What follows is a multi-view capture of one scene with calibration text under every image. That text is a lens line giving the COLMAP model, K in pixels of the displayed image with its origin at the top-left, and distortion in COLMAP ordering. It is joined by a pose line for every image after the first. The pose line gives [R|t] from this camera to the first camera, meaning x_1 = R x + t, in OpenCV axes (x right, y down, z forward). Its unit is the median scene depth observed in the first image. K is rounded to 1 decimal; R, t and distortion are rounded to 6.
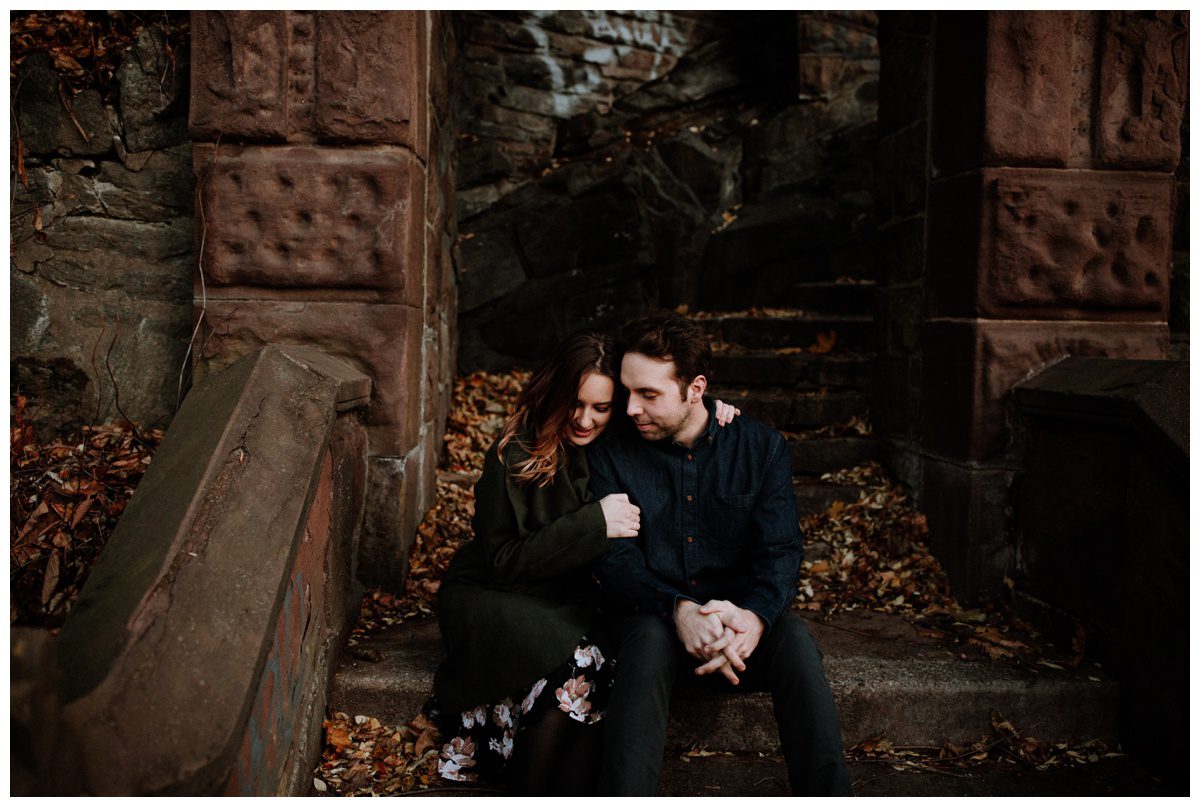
lens RADIAL K [[1147.3, 0, 600.0], [0, 1147.3, 403.5], [0, 0, 1]] dist [0.017490, -0.123363]
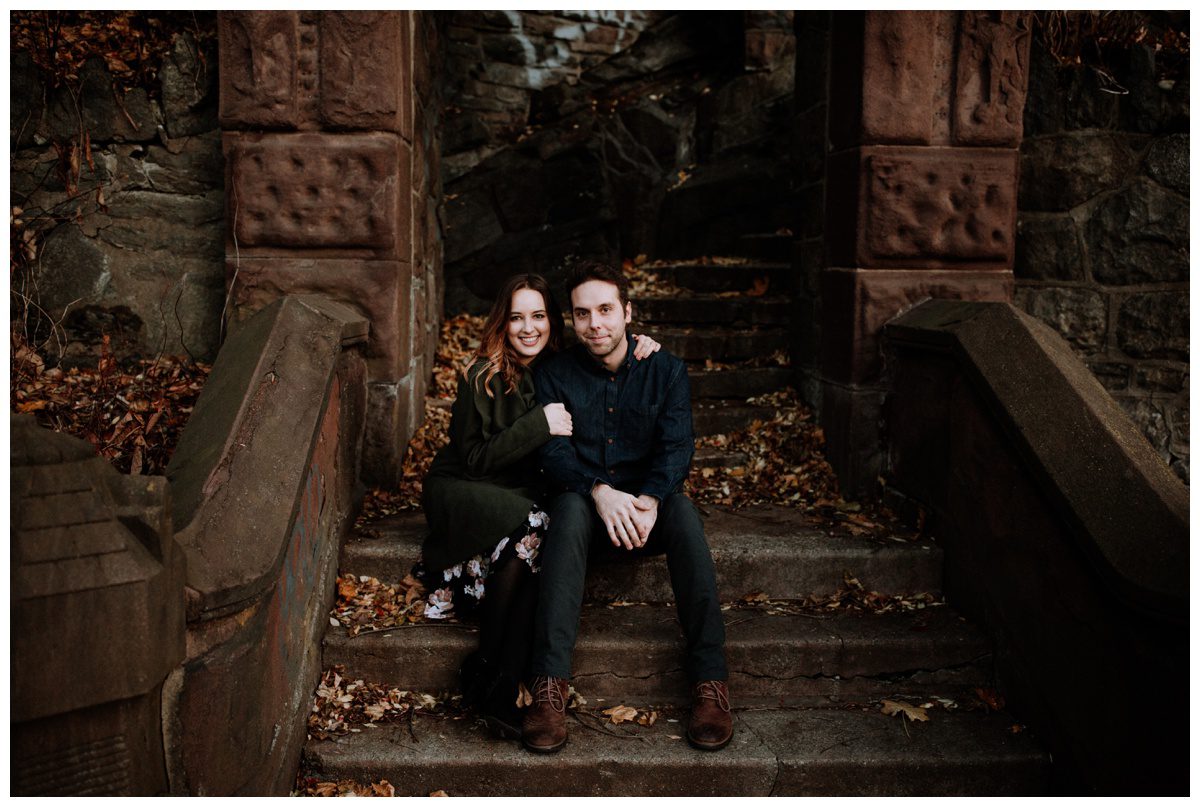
lens RADIAL K [[1147.3, 0, 600.0], [0, 1147.3, 403.5], [0, 0, 1]] dist [0.017490, -0.123363]
pose [[0.999973, -0.006301, -0.003812, 0.055640], [0.006489, 0.998654, 0.051457, 0.005794], [0.003482, -0.051480, 0.998668, -0.248315]]
